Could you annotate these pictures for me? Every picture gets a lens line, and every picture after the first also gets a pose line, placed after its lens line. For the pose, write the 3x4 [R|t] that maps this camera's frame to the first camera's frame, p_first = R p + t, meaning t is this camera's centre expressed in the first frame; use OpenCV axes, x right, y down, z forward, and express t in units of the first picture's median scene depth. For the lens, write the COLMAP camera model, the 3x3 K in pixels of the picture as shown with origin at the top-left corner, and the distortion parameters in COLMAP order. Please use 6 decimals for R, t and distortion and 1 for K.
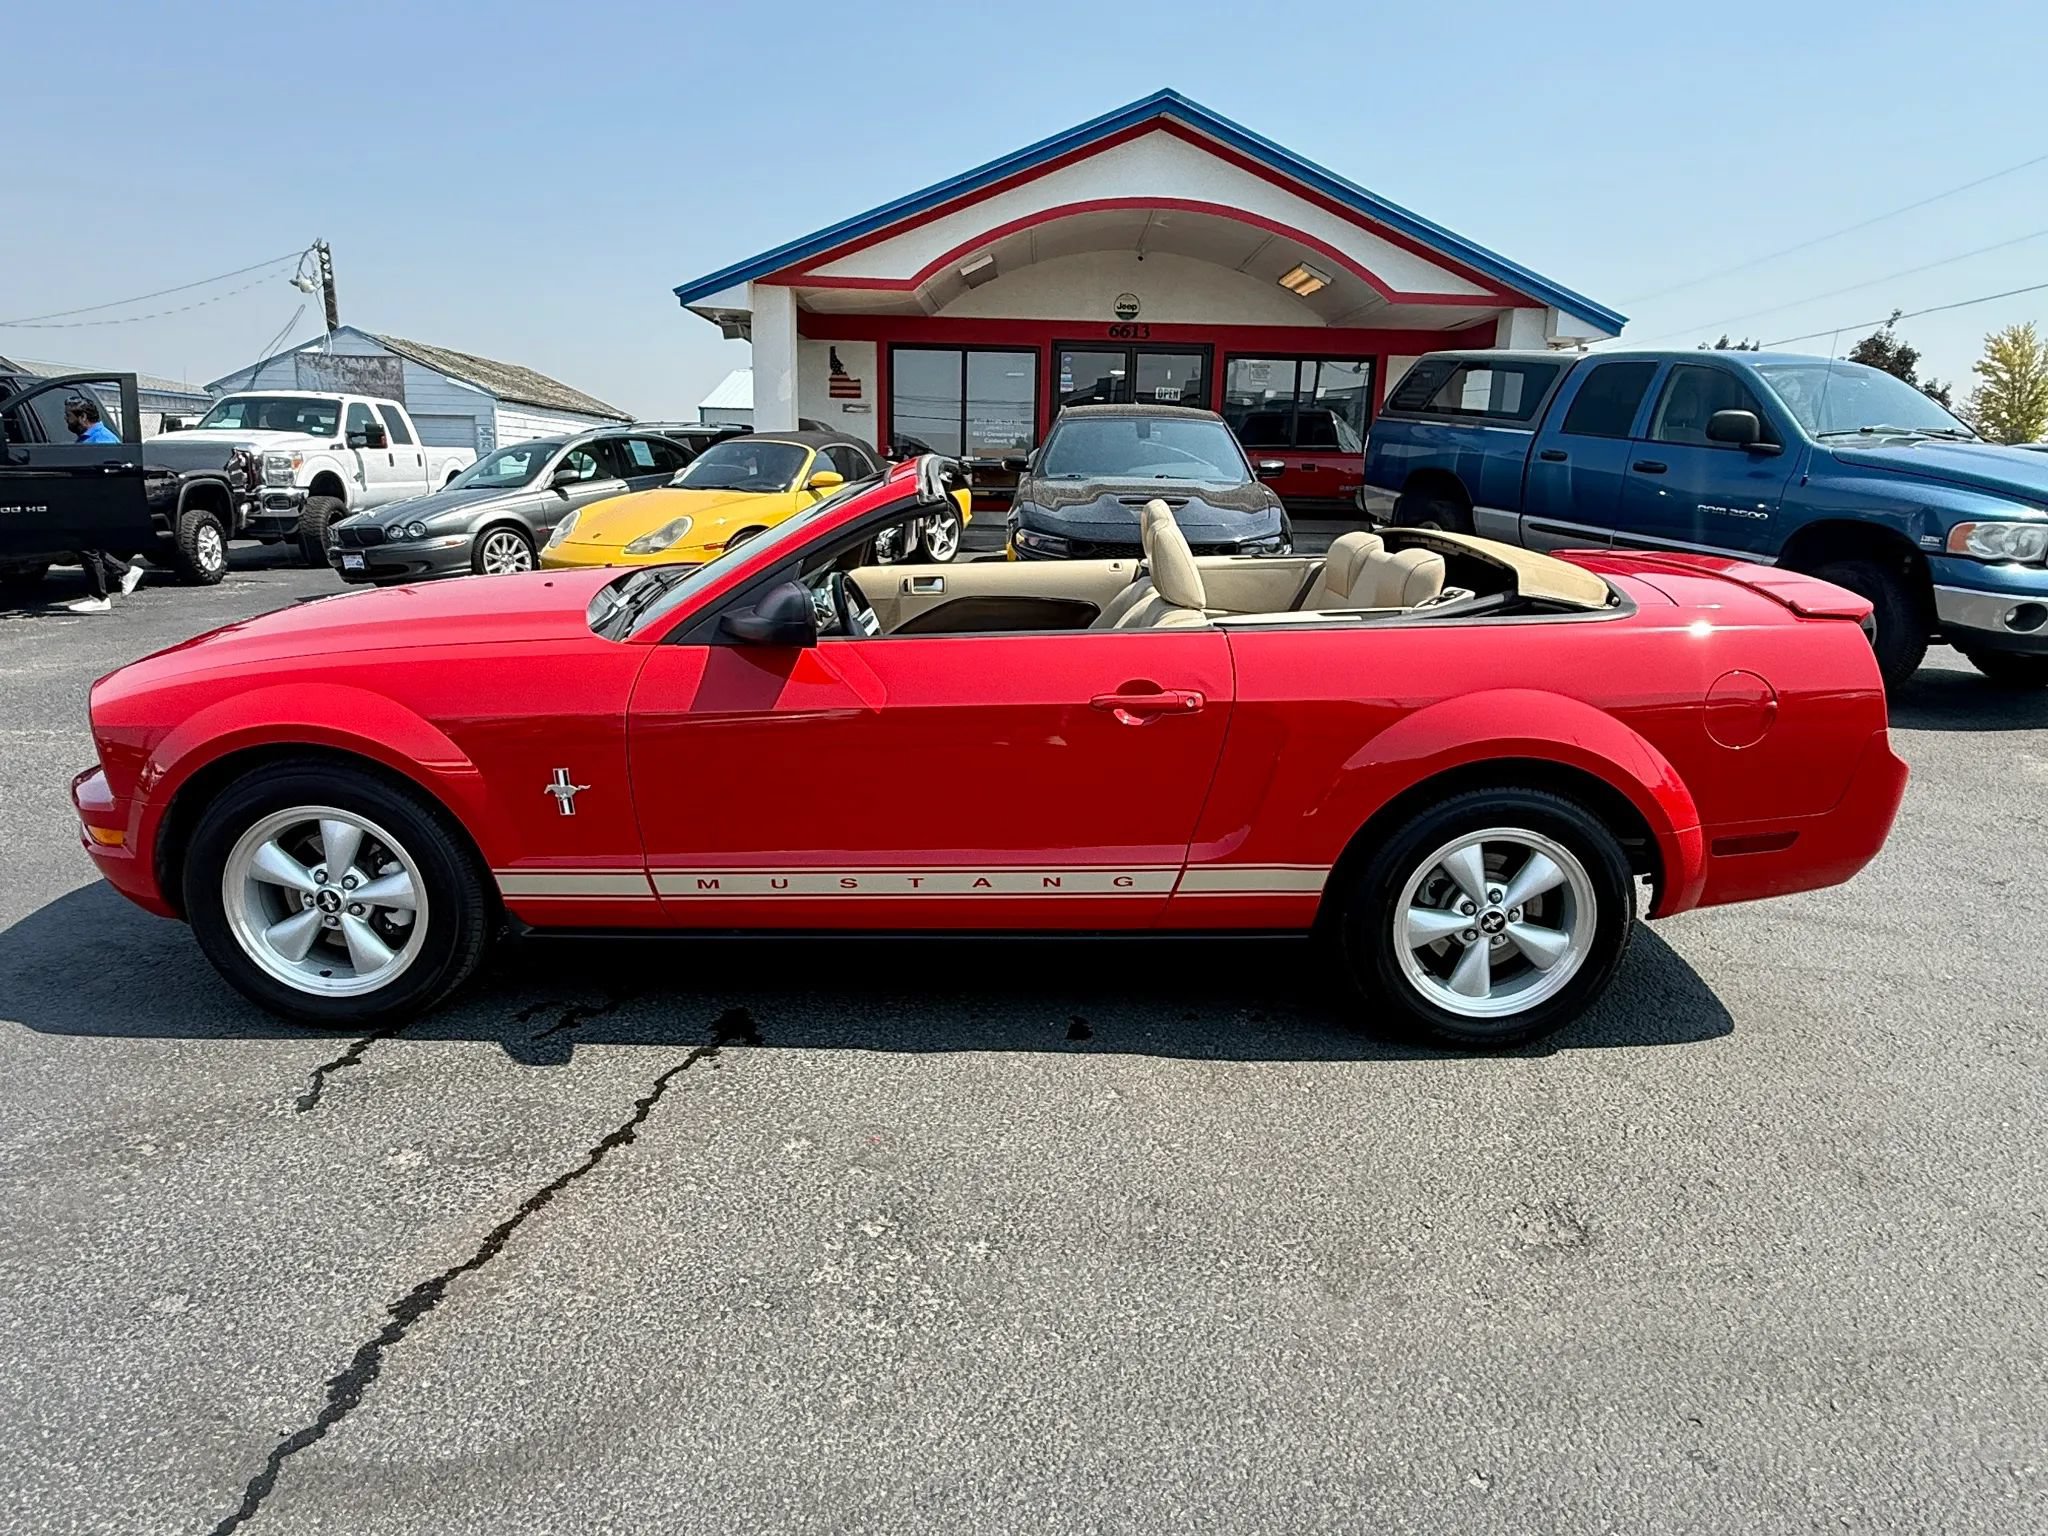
lens RADIAL K [[1221.0, 0, 1044.1], [0, 1221.0, 755.5], [0, 0, 1]] dist [0.001109, -0.000960]
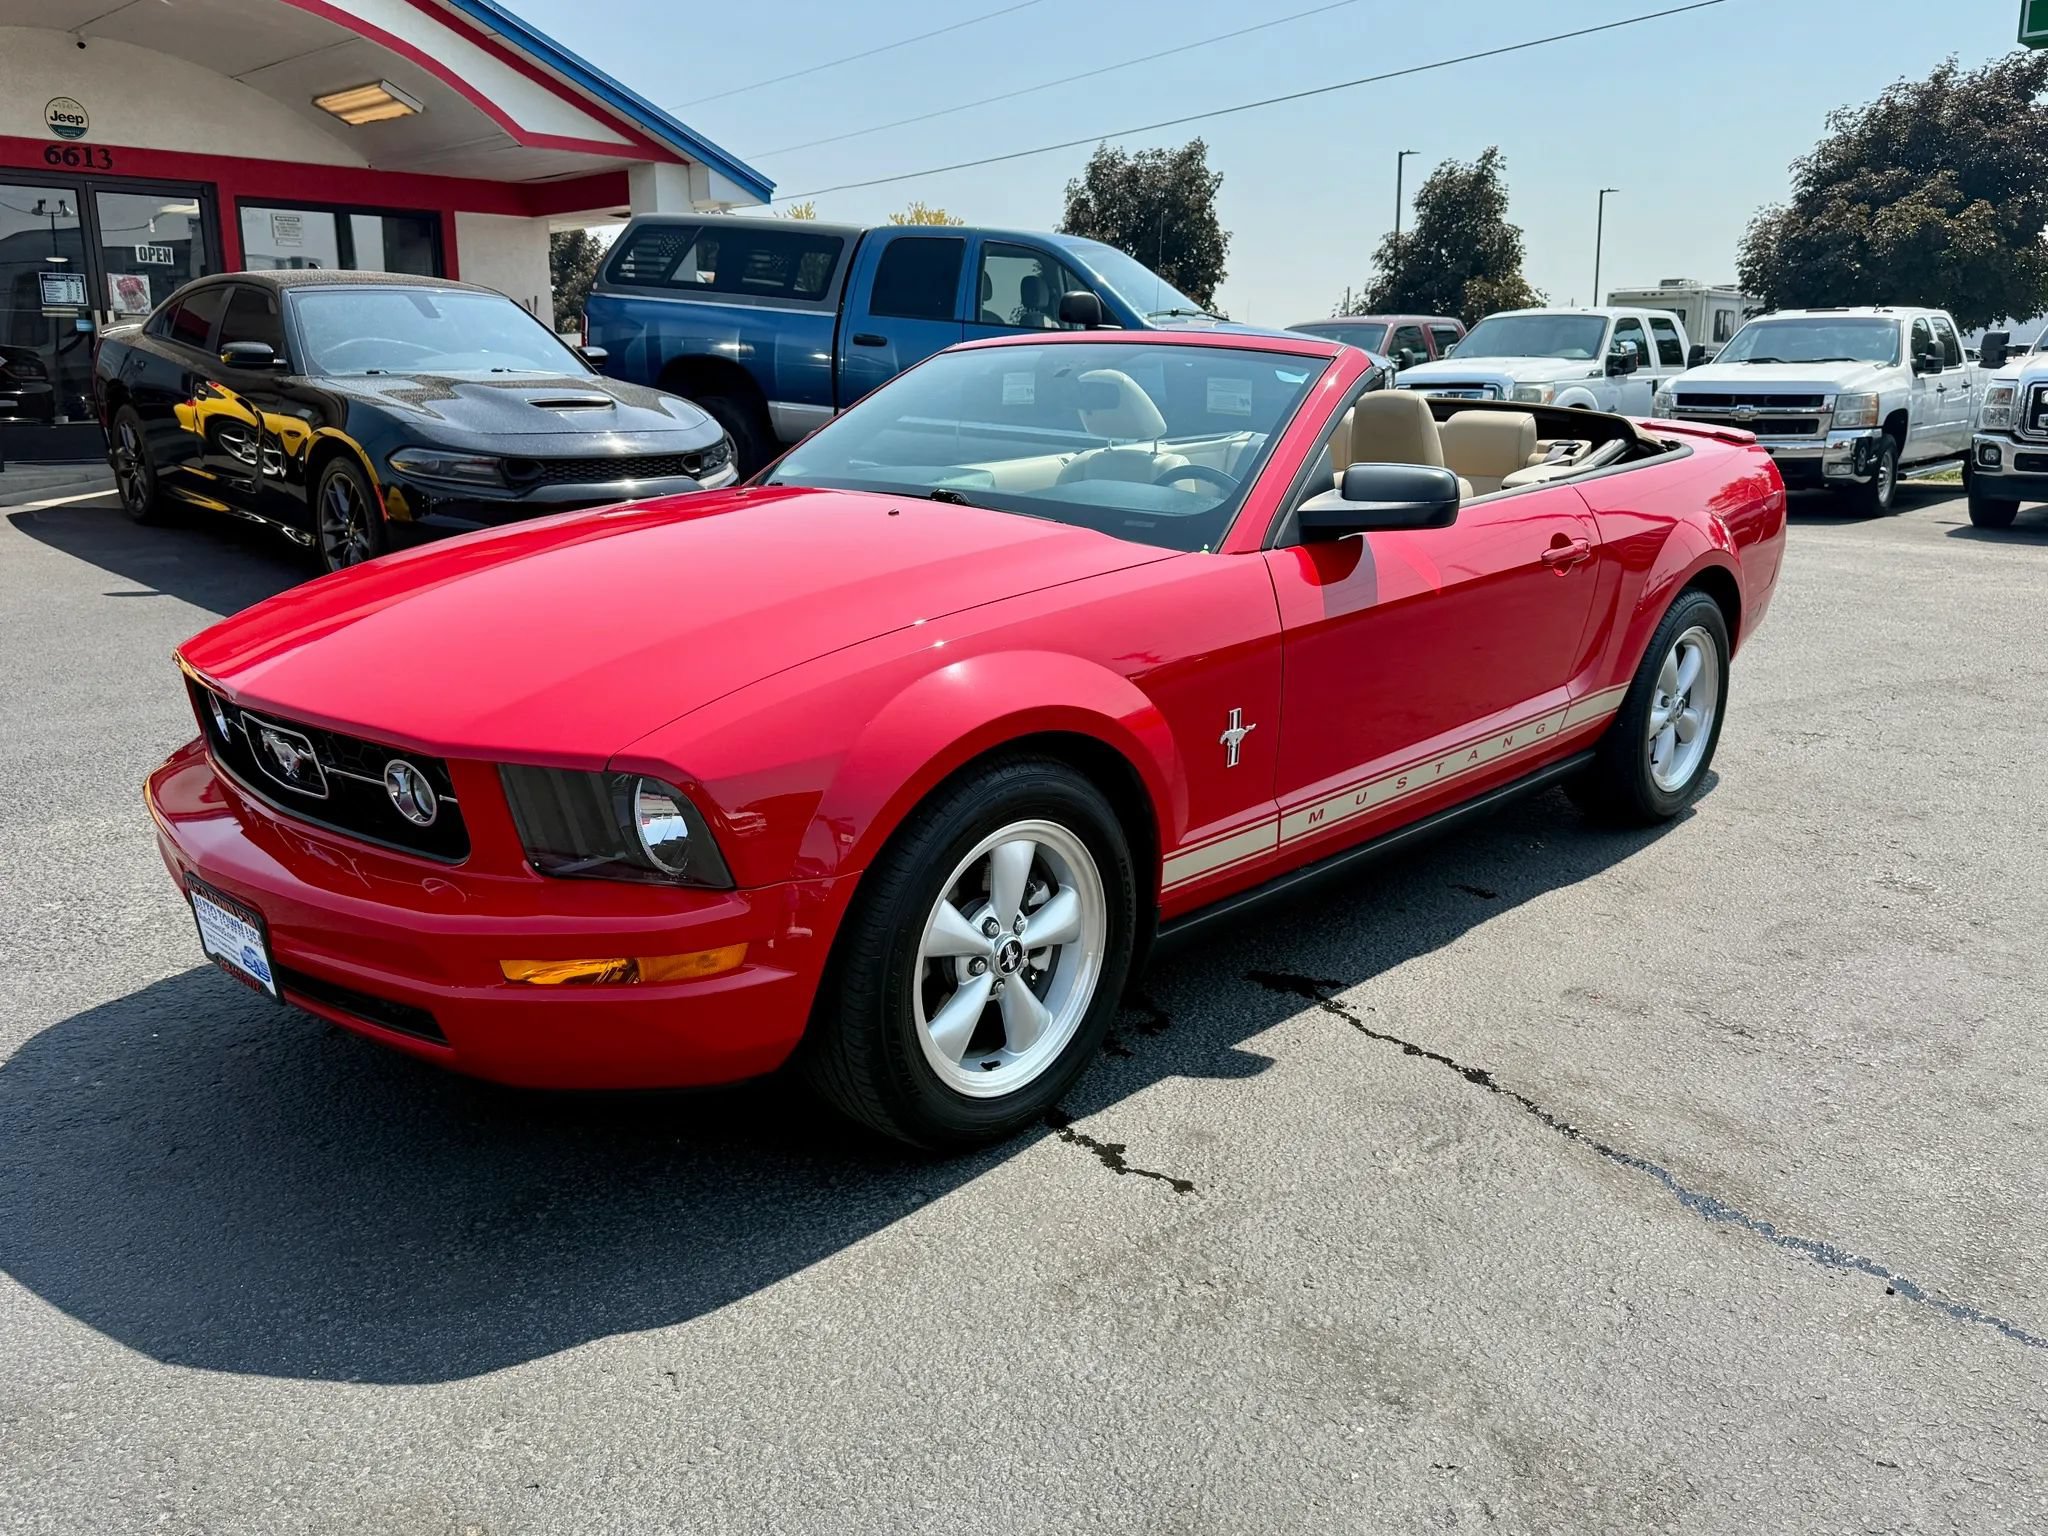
lens RADIAL K [[1608.9, 0, 1030.1], [0, 1608.9, 757.7], [0, 0, 1]] dist [0.011601, -0.021615]
pose [[0.690608, -0.190656, 0.697647, -0.495502], [0.185039, 0.979100, 0.084400, -0.028676], [-0.699158, 0.070804, 0.711453, 0.130799]]
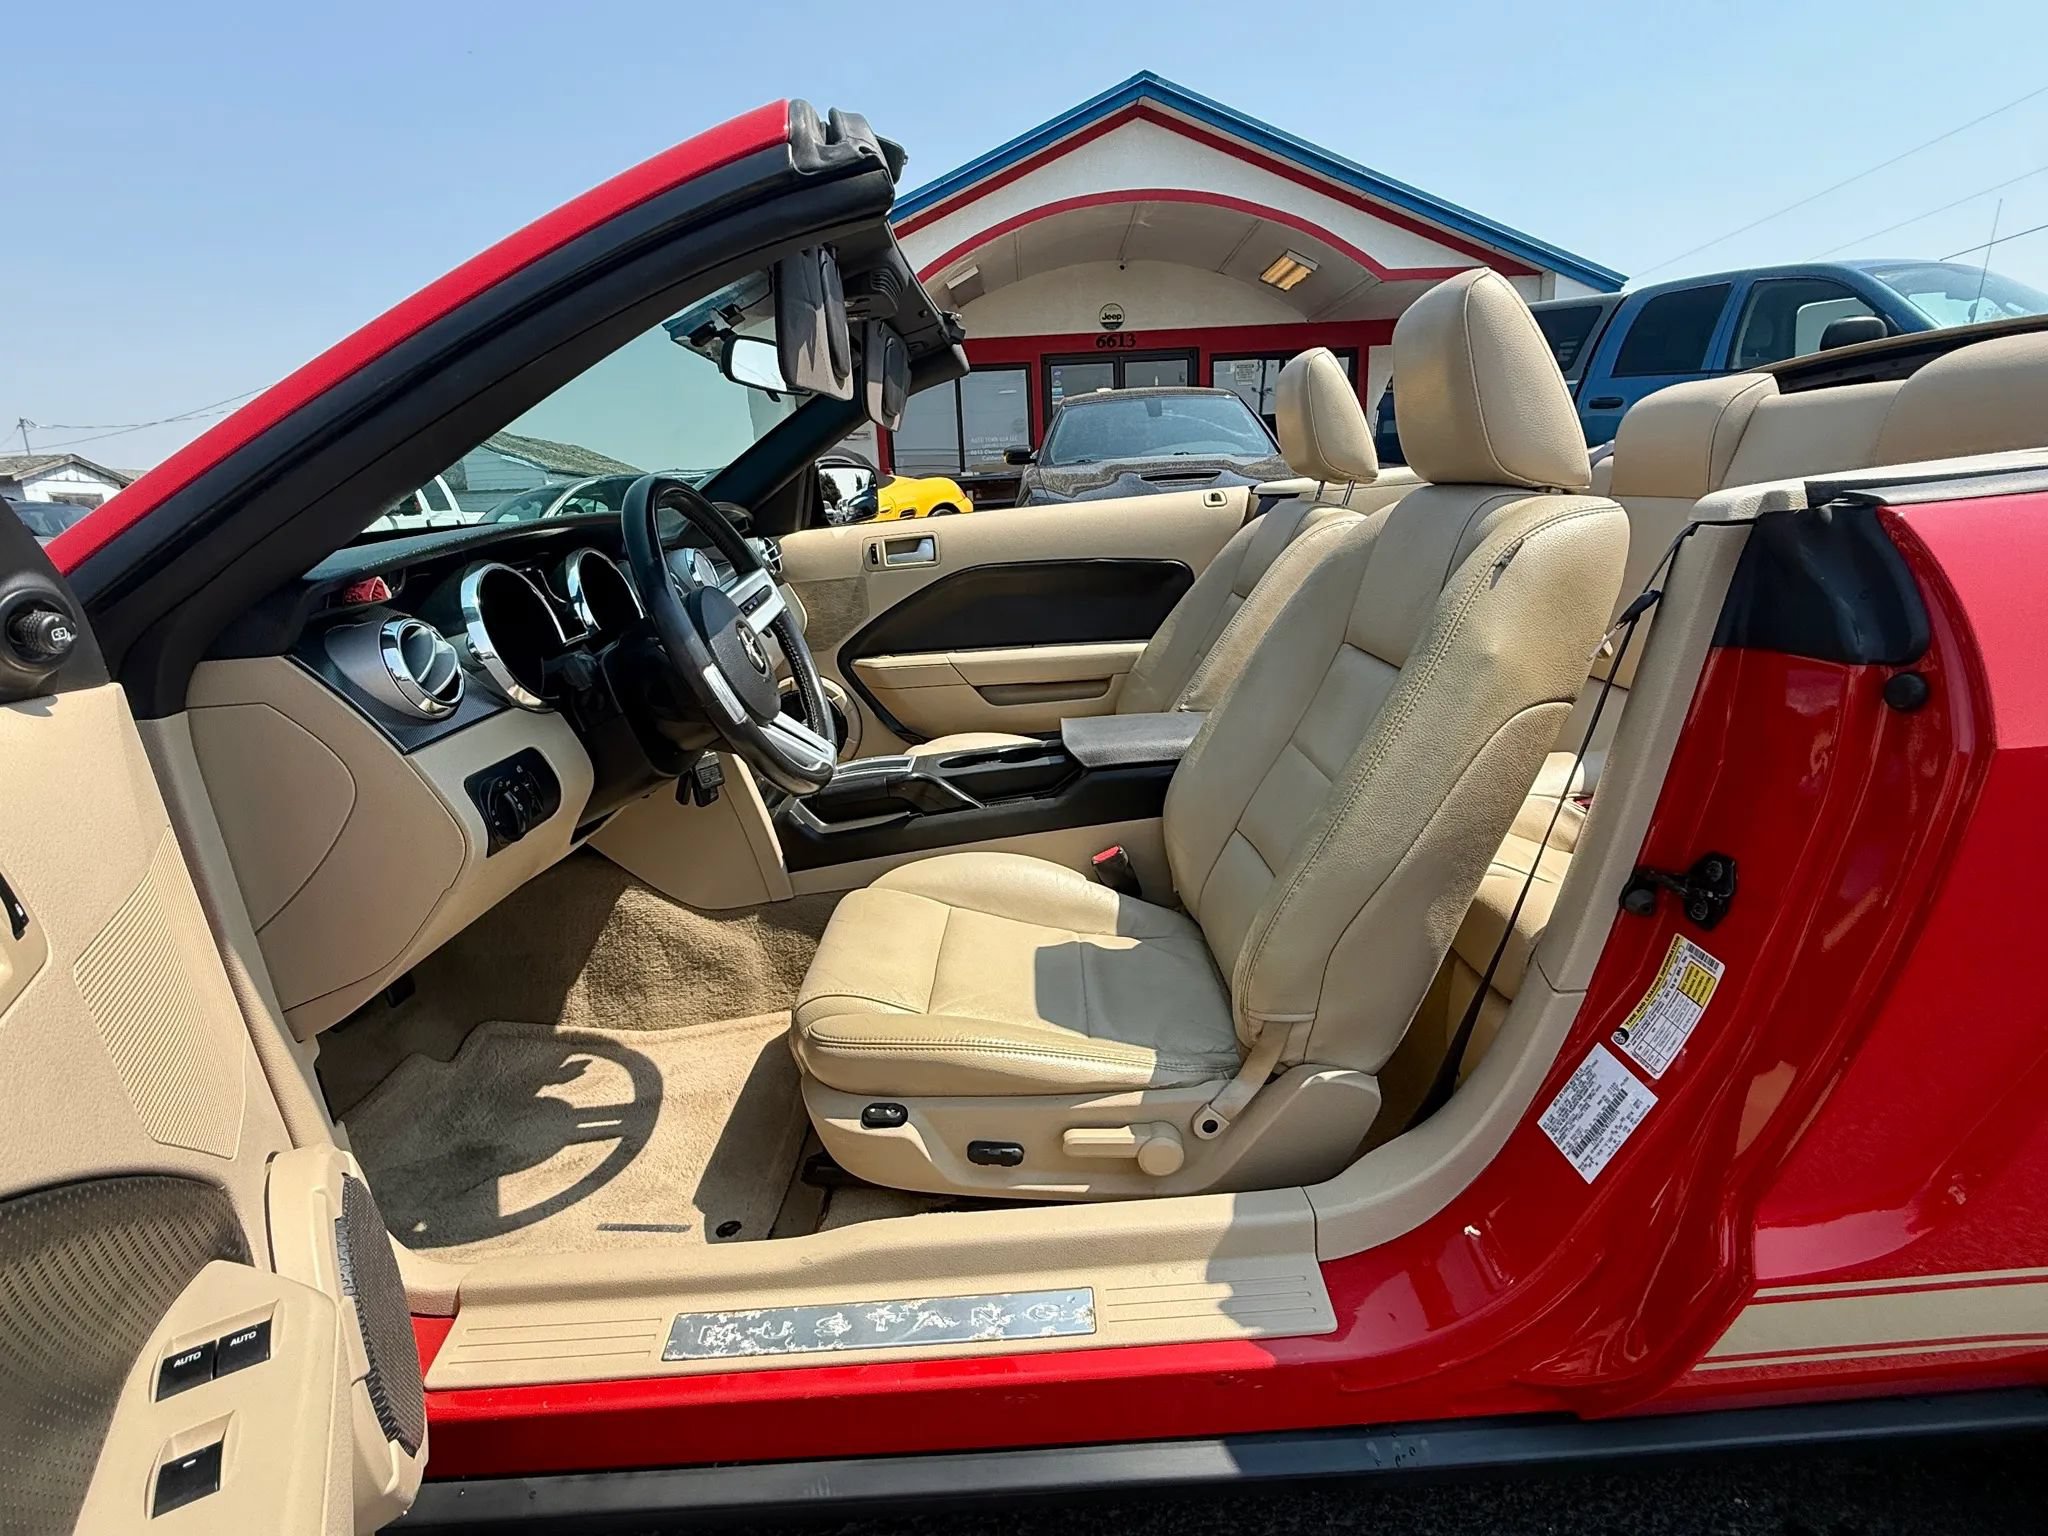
lens RADIAL K [[1013.4, 0, 1025.3], [0, 1013.4, 768.1], [0, 0, 1]] dist [-0.048224, 0.052570]
pose [[0.997266, -0.069604, -0.024814, -0.020414], [0.070081, 0.997362, 0.018894, -0.023222], [0.023434, -0.020581, 0.999514, 0.307867]]
